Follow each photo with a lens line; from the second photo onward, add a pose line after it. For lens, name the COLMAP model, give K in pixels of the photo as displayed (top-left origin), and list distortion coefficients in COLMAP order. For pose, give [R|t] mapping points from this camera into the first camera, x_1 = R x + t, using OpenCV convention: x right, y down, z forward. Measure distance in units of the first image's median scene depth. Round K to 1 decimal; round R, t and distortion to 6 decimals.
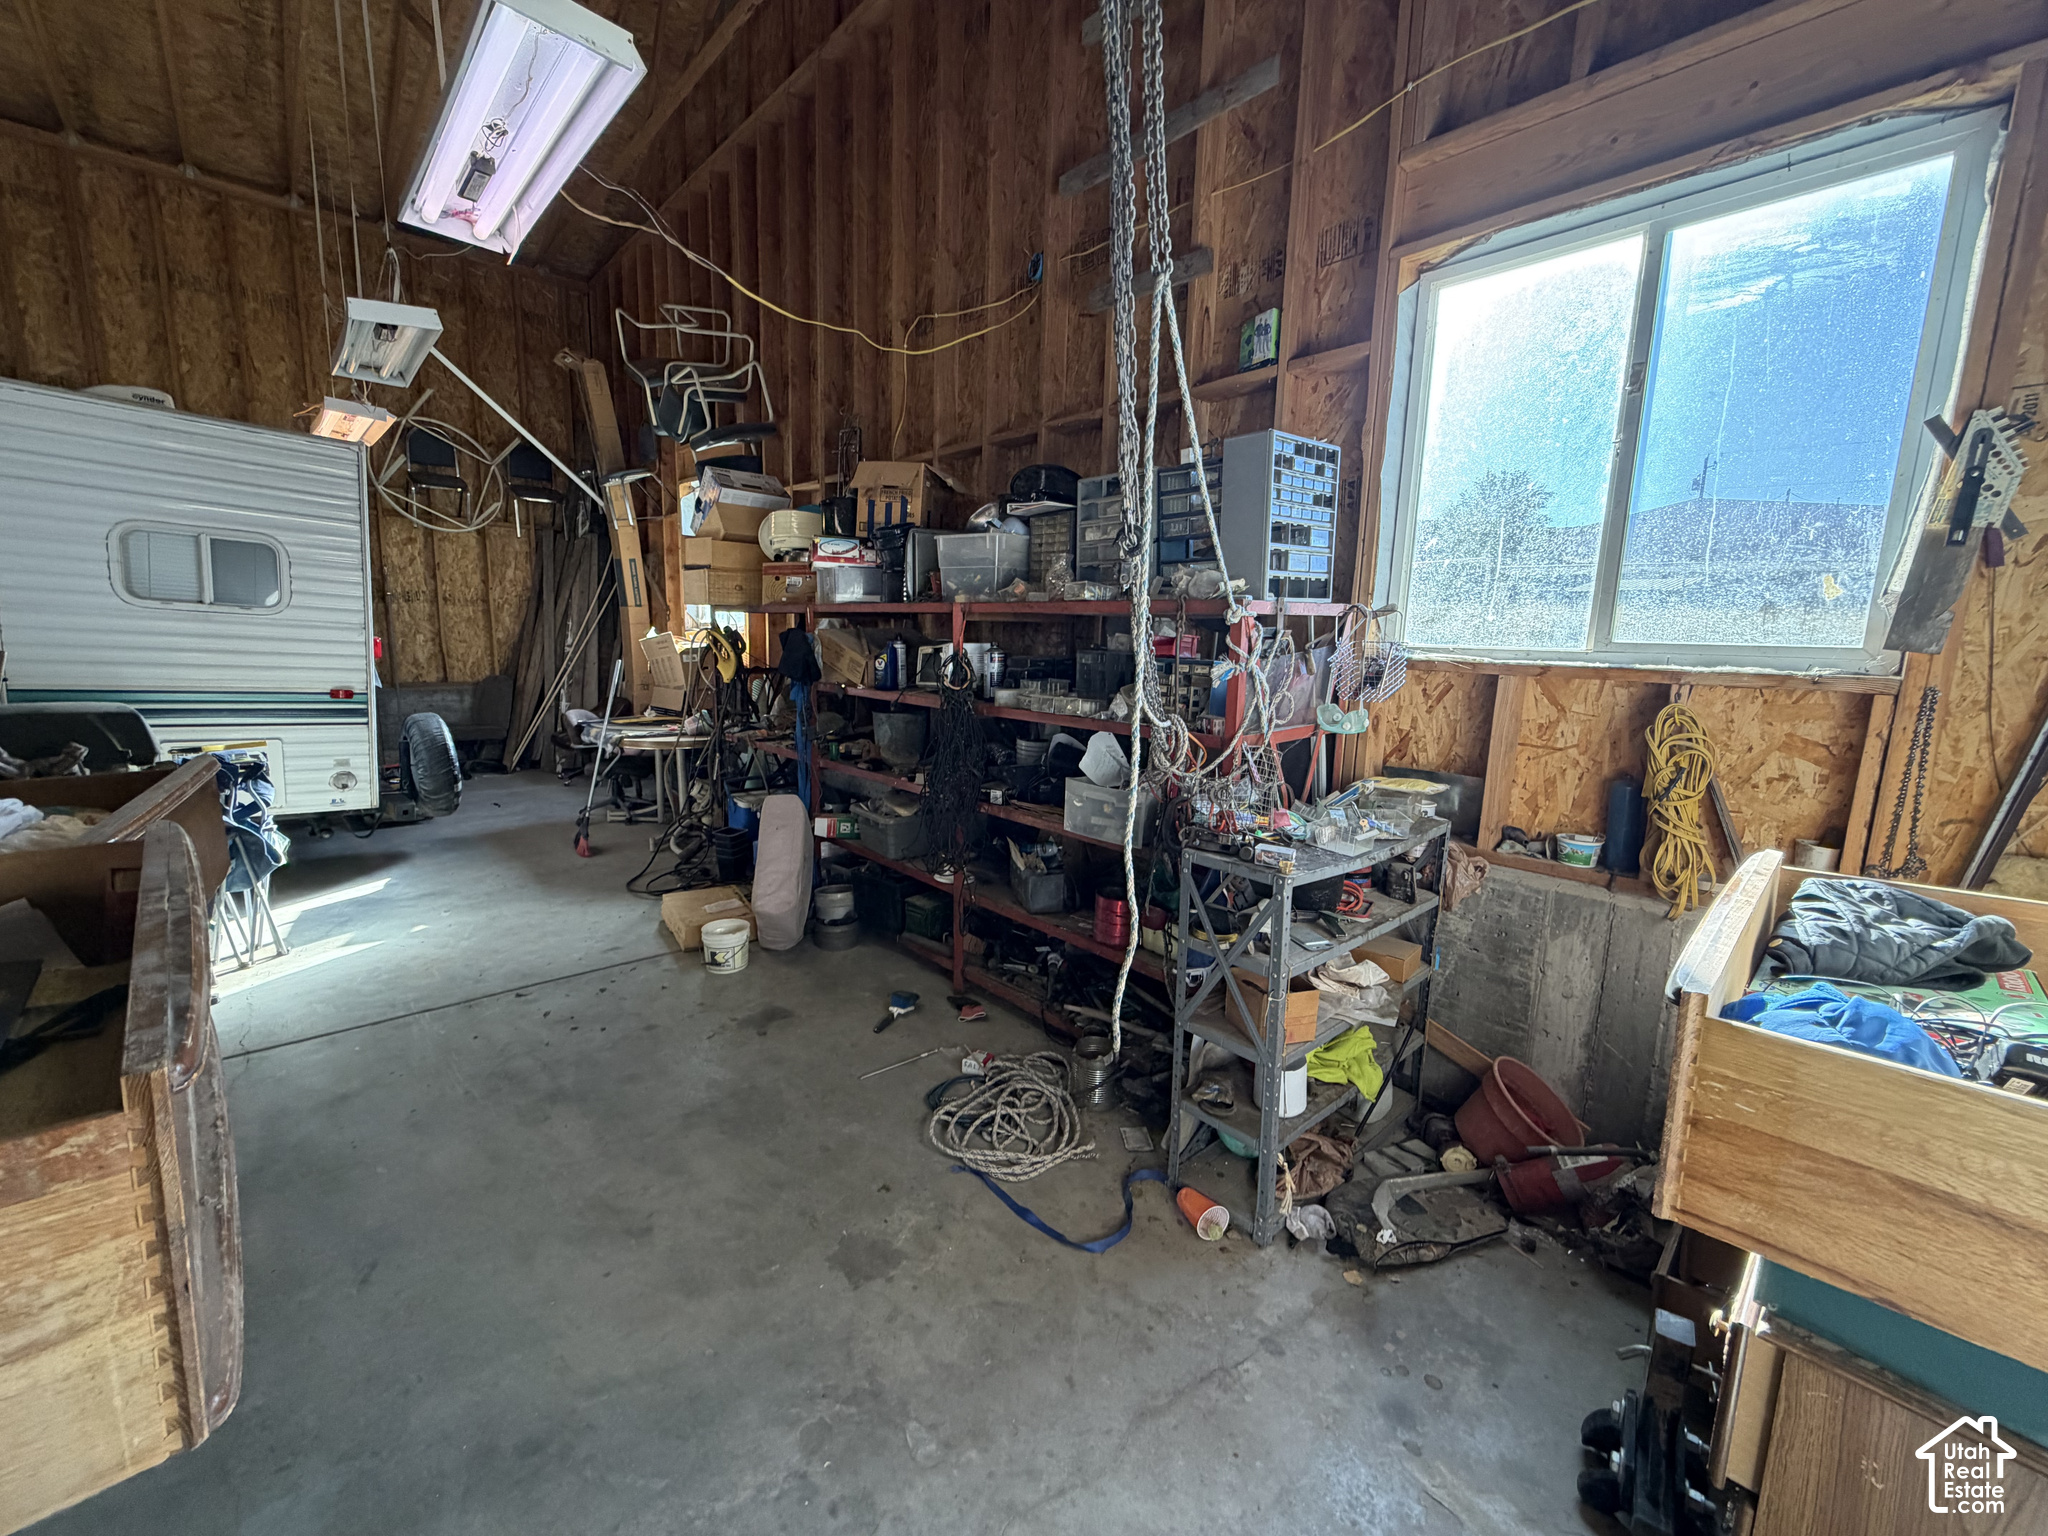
lens RADIAL K [[818.2, 0, 1017.9], [0, 818.2, 767.1], [0, 0, 1]] dist [0.002360, 0.000283]
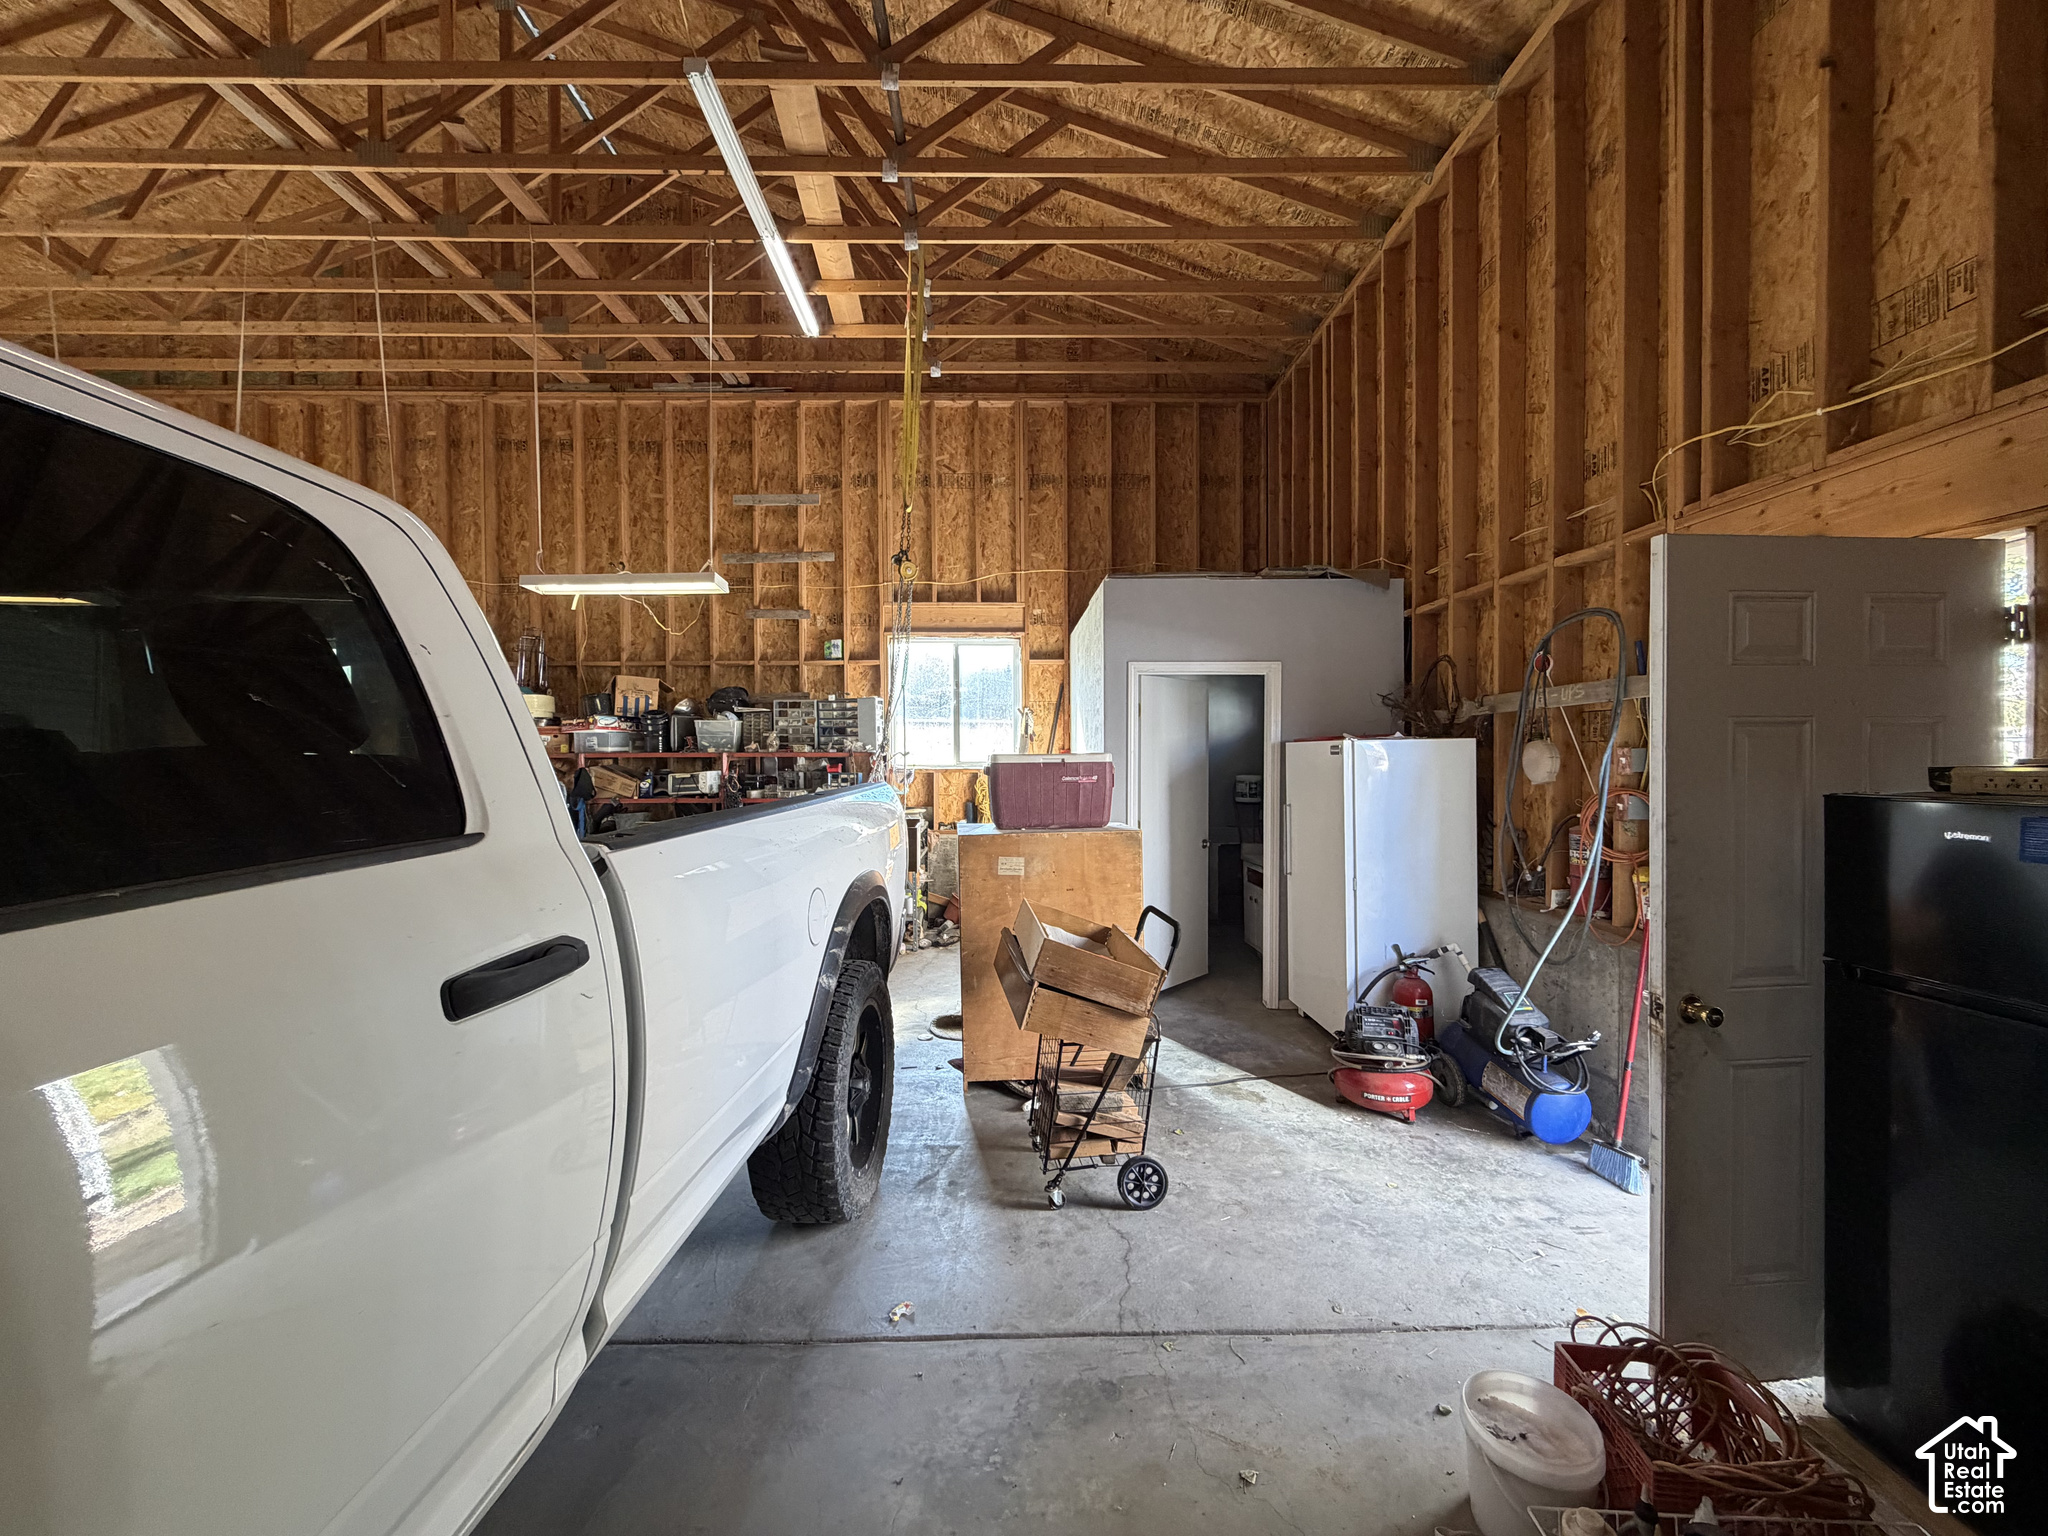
lens RADIAL K [[818.2, 0, 1023.2], [0, 818.2, 768.1], [0, 0, 1]] dist [0.002360, 0.000283]
pose [[0.659893, -0.045014, 0.750010, -1.294833], [0.141261, 0.987836, -0.064999, 0.101436], [-0.737961, 0.148839, 0.658225, -1.106904]]
